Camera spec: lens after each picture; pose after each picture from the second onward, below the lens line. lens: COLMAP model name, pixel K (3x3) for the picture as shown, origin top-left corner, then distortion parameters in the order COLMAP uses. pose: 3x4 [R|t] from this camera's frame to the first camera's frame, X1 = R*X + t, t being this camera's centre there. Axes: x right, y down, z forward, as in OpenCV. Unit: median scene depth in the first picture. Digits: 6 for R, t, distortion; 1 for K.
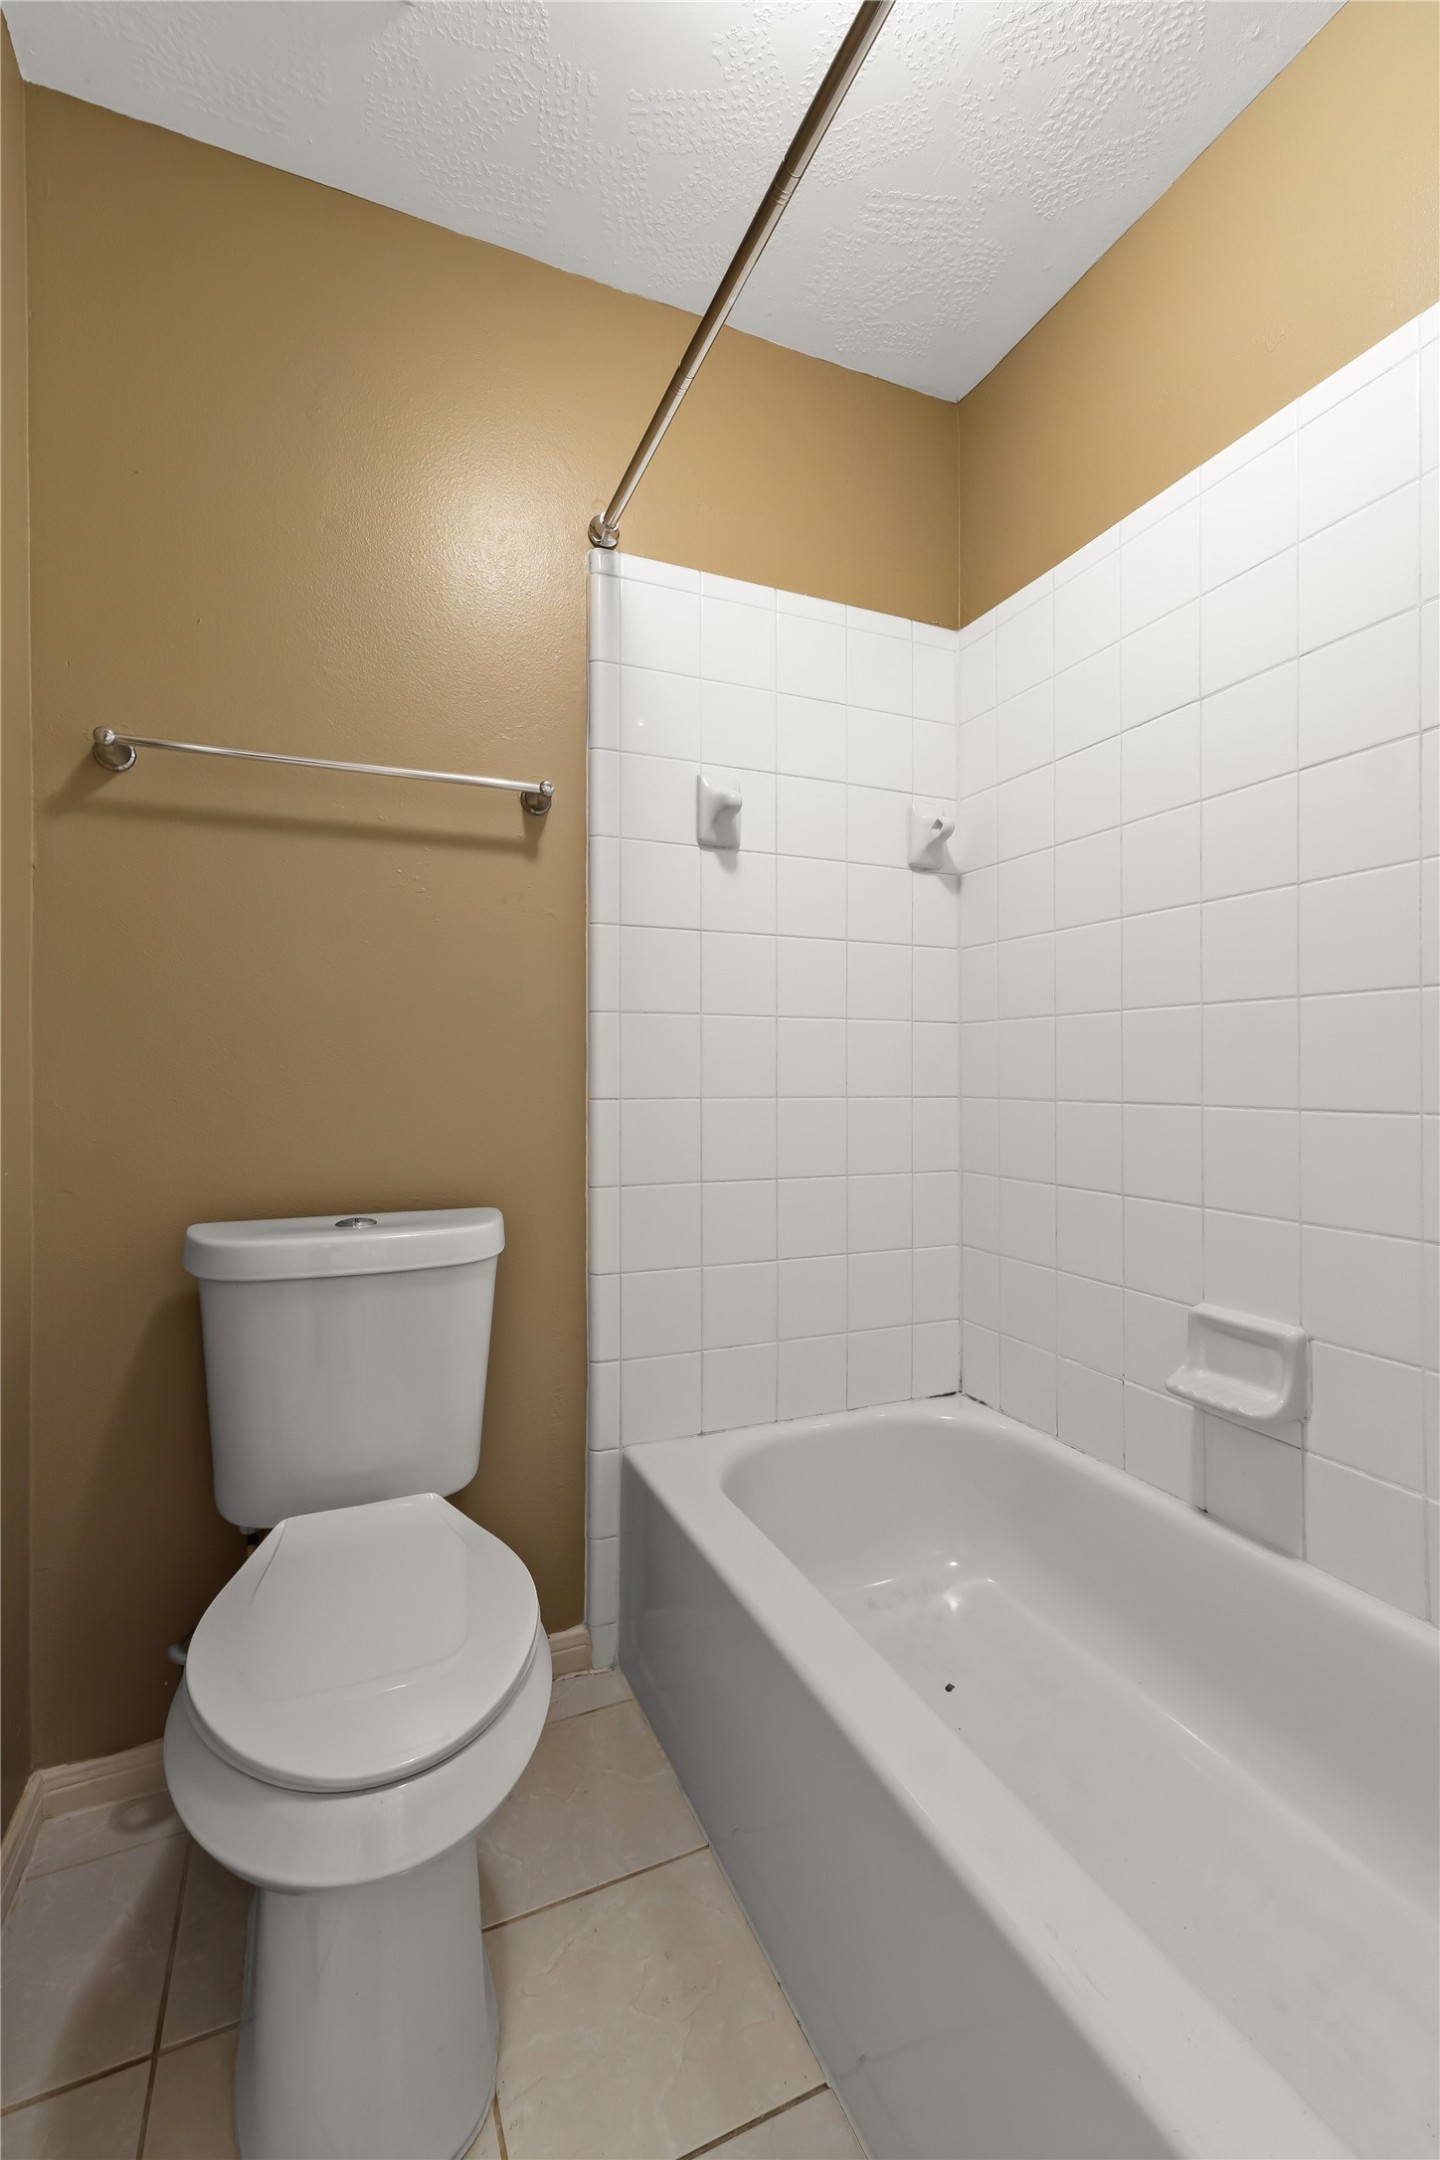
lens RADIAL K [[925.4, 0, 723.3], [0, 925.4, 1081.2], [0, 0, 1]] dist [-0.008210, 0.000120]
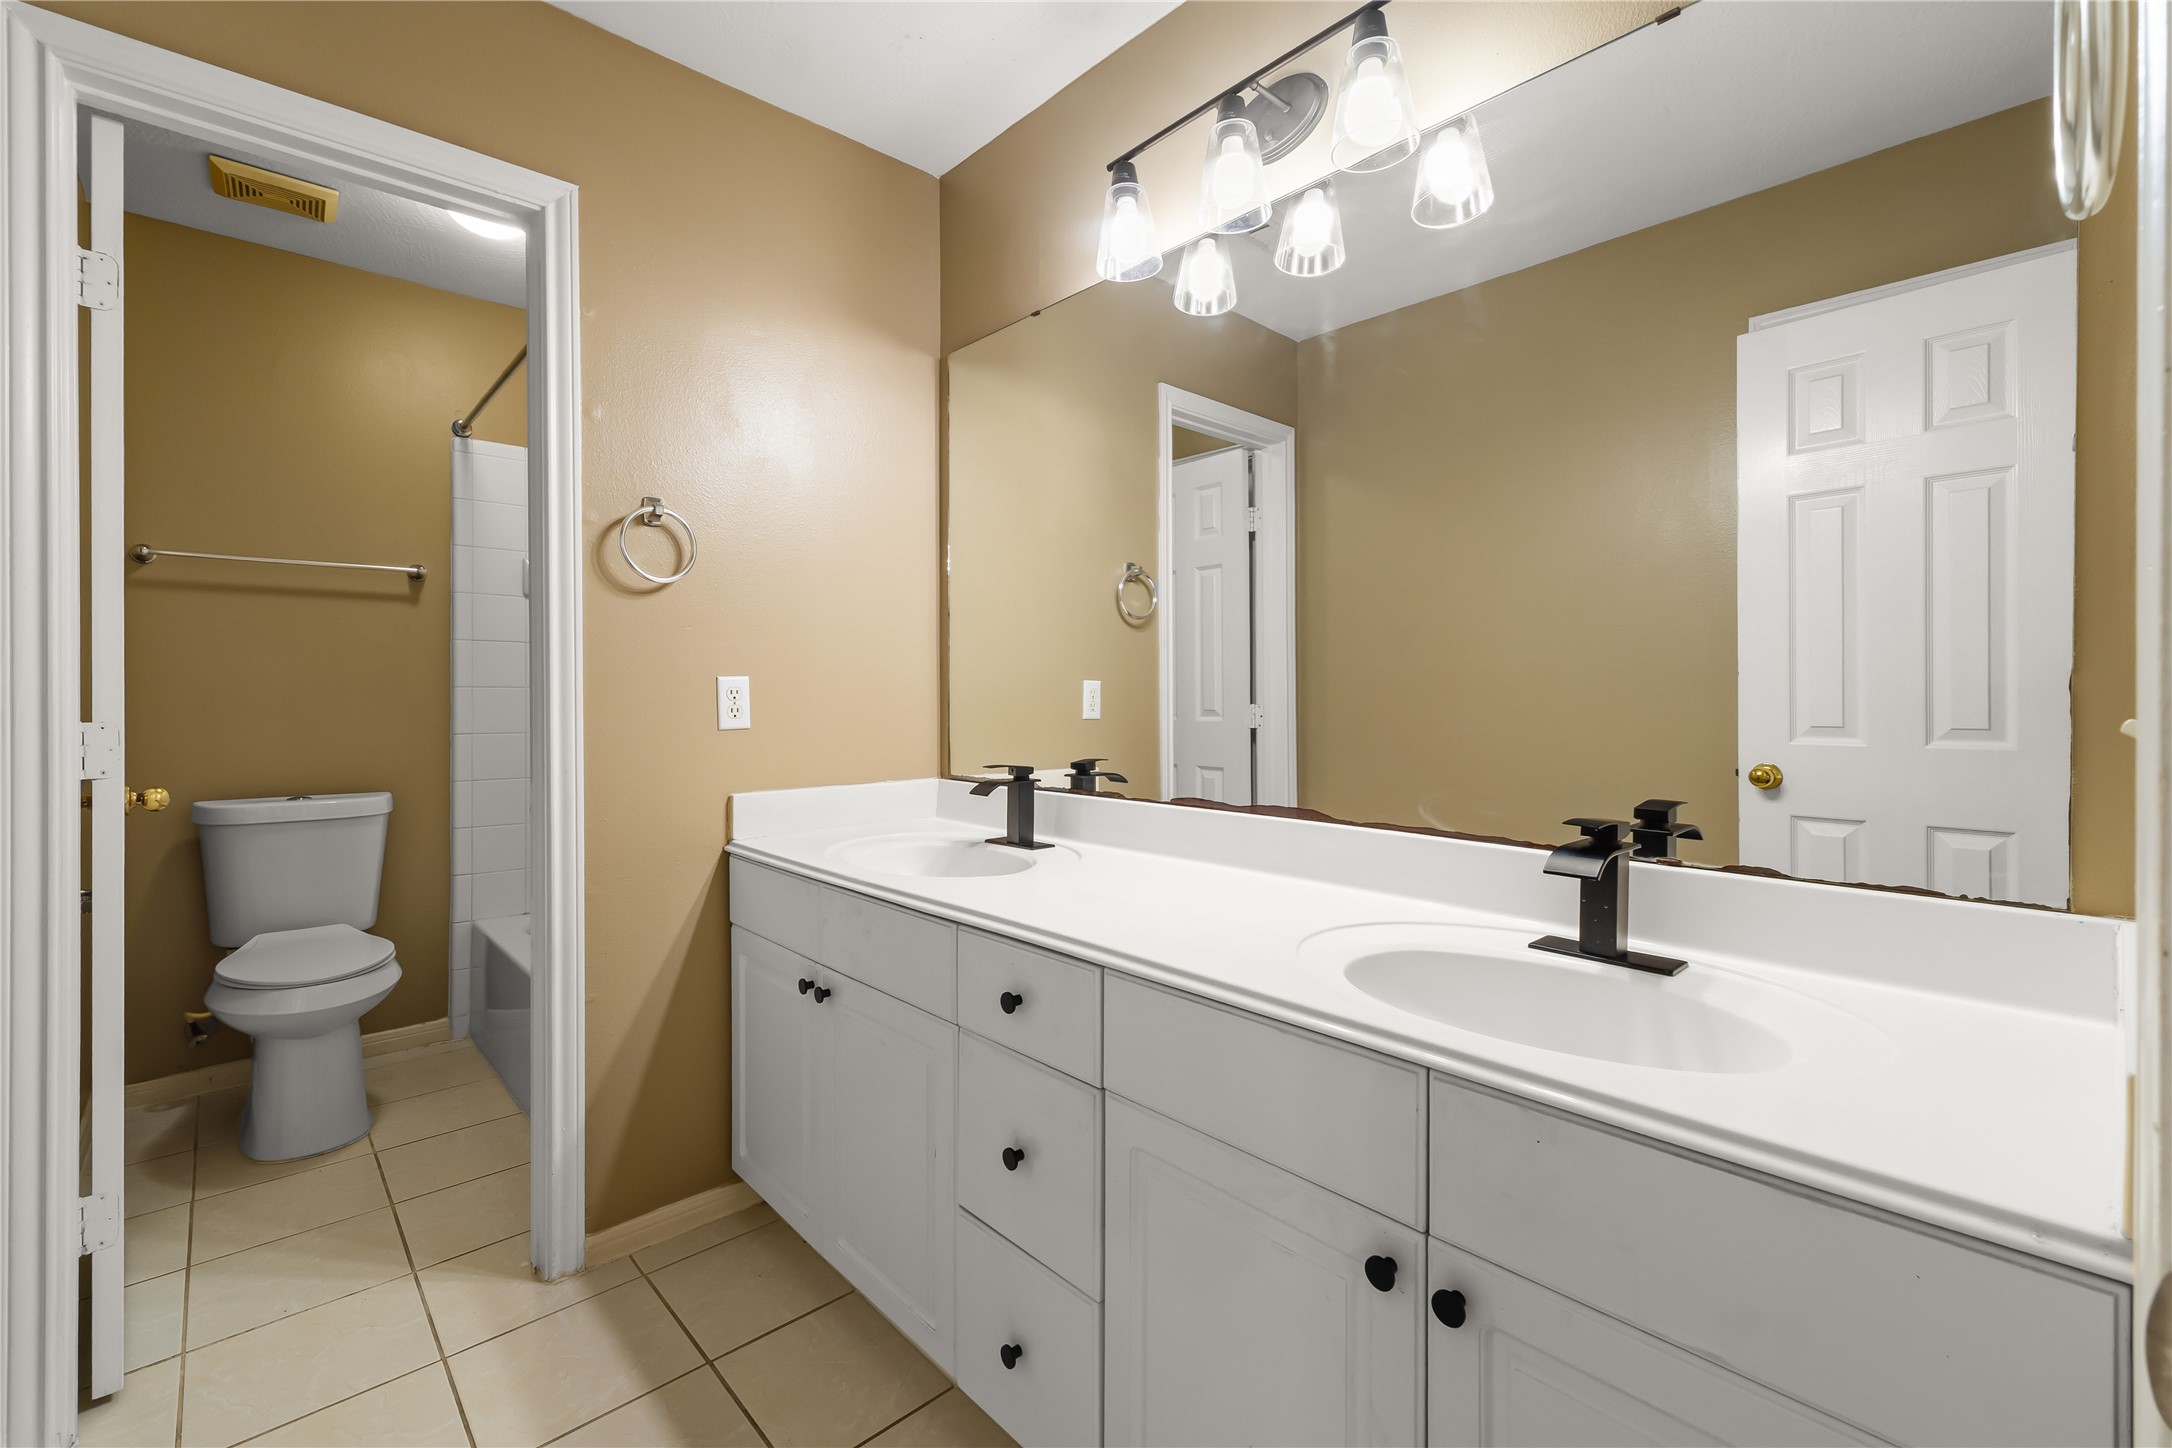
lens RADIAL K [[930.6, 0, 1082.6], [0, 930.6, 713.9], [0, 0, 1]] dist [-0.008210, 0.000120]
pose [[0.946909, -0.004168, 0.321475, 0.461109], [0.008950, 0.999870, -0.013400, 0.015699], [-0.321377, 0.015566, 0.946823, -1.182235]]
